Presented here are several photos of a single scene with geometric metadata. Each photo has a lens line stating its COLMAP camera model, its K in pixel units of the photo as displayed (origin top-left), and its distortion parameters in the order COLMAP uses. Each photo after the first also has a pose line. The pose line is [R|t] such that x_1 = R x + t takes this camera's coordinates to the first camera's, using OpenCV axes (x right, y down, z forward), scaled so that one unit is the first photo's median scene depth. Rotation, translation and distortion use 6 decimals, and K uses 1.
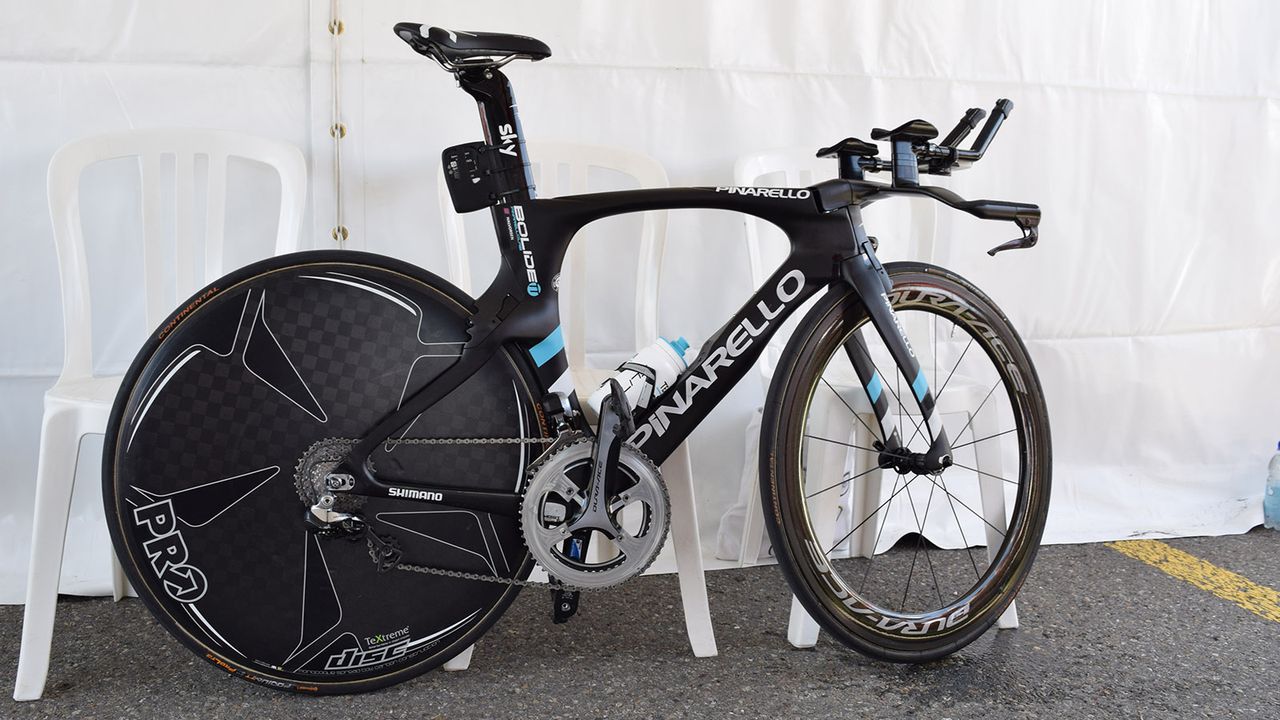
lens RADIAL K [[1136.1, 0, 638.1], [0, 1136.1, 360.1], [0, 0, 1]] dist [-0.067669, -0.008969]
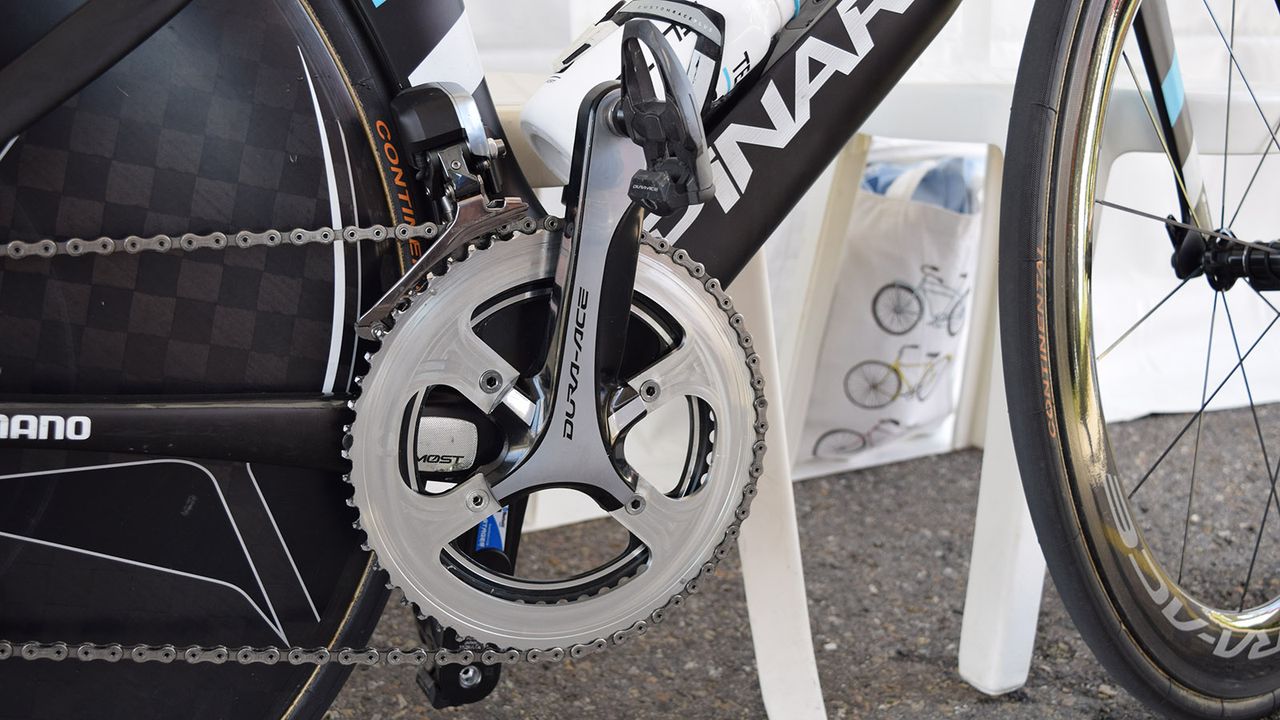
lens RADIAL K [[1400.1, 0, 642.6], [0, 1400.1, 358.2], [0, 0, 1]] dist [-0.071825, 0.000000]
pose [[0.986161, -0.047912, 0.158715, -0.080561], [0.024114, 0.988602, 0.148607, 0.048164], [-0.164026, -0.142724, 0.976077, 0.586148]]
